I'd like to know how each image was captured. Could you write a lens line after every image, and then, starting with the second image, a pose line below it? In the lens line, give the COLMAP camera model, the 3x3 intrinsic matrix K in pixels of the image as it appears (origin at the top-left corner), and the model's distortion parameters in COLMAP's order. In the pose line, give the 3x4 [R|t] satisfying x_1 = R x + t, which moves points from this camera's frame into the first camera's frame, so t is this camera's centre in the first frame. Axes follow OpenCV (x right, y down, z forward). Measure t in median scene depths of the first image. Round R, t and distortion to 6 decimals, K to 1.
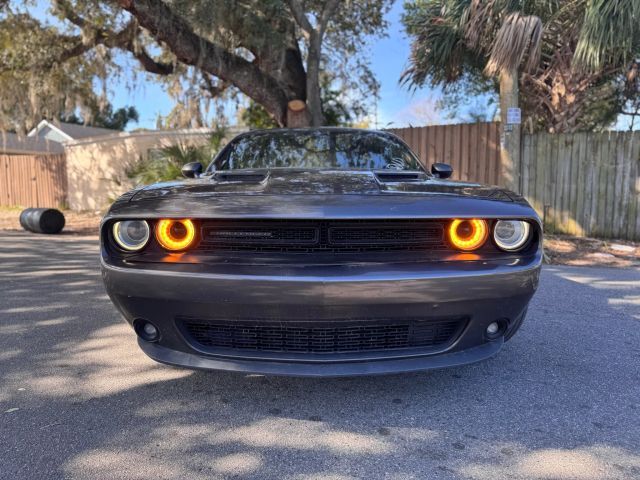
lens RADIAL K [[467.3, 0, 320.3], [0, 467.3, 245.5], [0, 0, 1]] dist [0.013165, -0.020574]
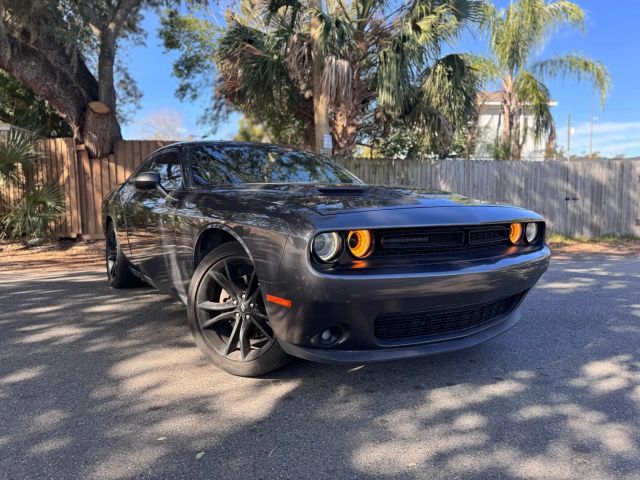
lens RADIAL K [[467.3, 0, 323.0], [0, 467.3, 243.6], [0, 0, 1]] dist [0.013165, -0.020574]
pose [[0.817324, -0.048285, 0.574151, -0.277841], [0.065965, 0.997772, -0.009994, -0.004992], [-0.572389, 0.046042, 0.818688, 0.041171]]
